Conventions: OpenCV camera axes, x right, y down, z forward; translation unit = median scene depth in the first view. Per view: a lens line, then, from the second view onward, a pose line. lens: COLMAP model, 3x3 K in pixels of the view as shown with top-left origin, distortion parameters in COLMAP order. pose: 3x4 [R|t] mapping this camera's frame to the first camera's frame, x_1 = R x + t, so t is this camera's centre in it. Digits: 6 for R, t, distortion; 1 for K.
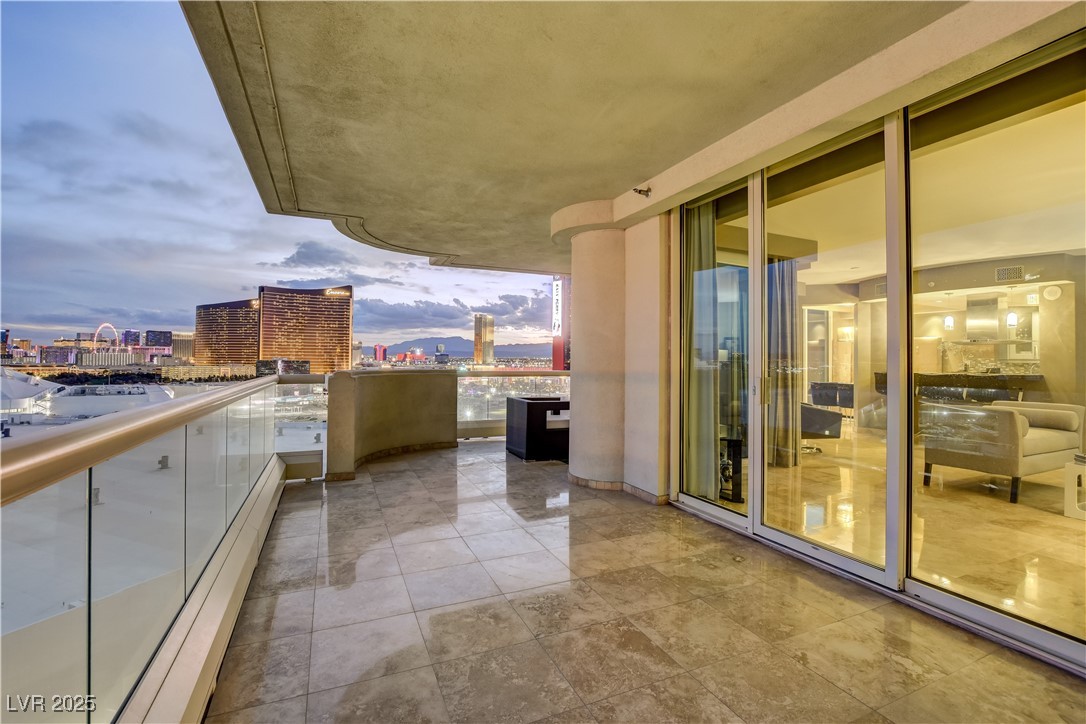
lens RADIAL K [[489.6, 0, 559.8], [0, 489.6, 353.5], [0, 0, 1]] dist [-0.027113, 0.005870]
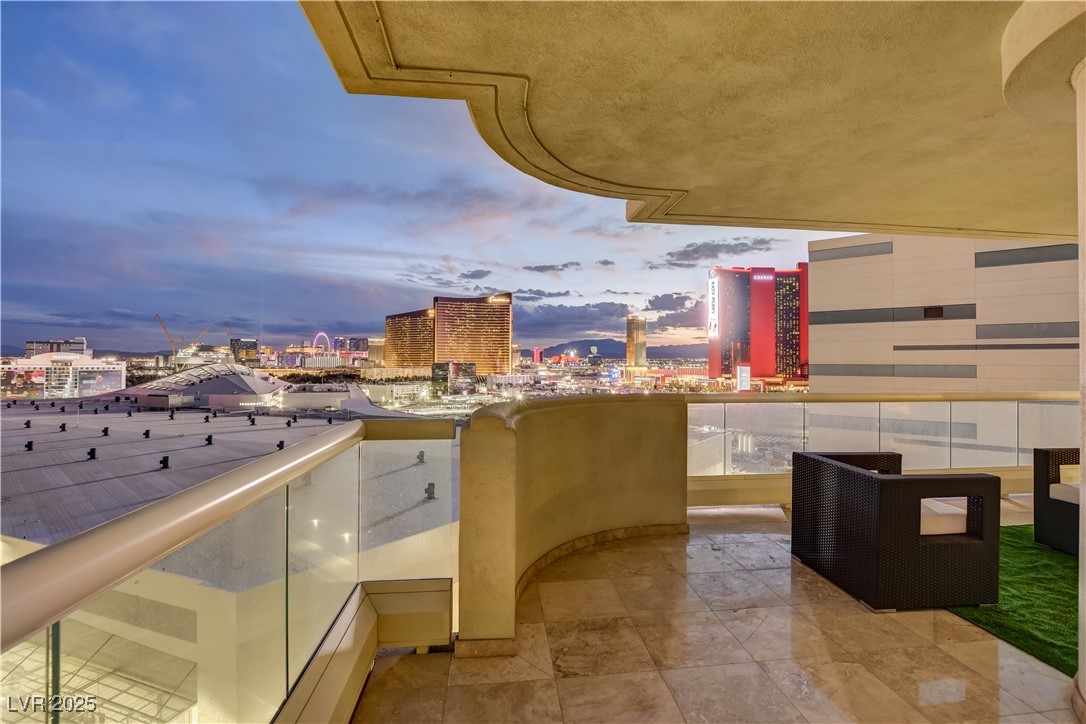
lens RADIAL K [[489.6, 0, 549.1], [0, 489.6, 359.3], [0, 0, 1]] dist [-0.027113, 0.005870]
pose [[0.947087, -0.004679, -0.320944, -0.291376], [0.007416, 0.999946, 0.007305, -0.023585], [0.320893, -0.009299, 0.947070, 0.691516]]
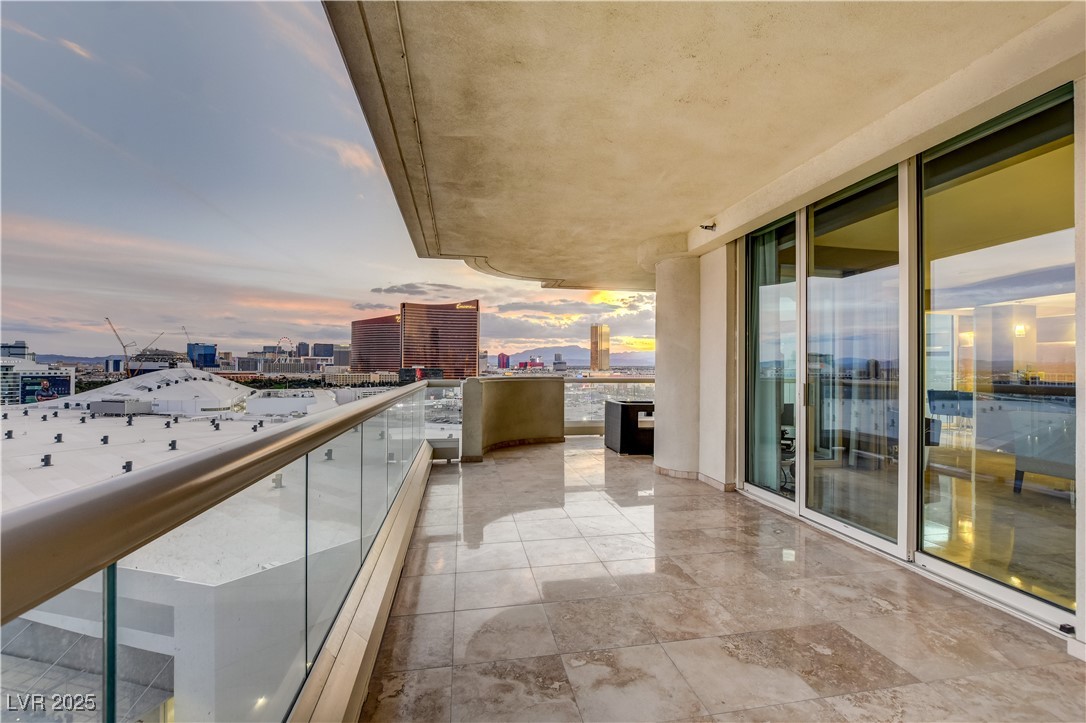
lens RADIAL K [[489.6, 0, 566.5], [0, 489.6, 365.2], [0, 0, 1]] dist [-0.027113, 0.005870]
pose [[0.974767, -0.003906, -0.223192, 0.093247], [0.005774, 0.999954, 0.007718, -0.005957], [0.223151, -0.008812, 0.974744, -0.228981]]
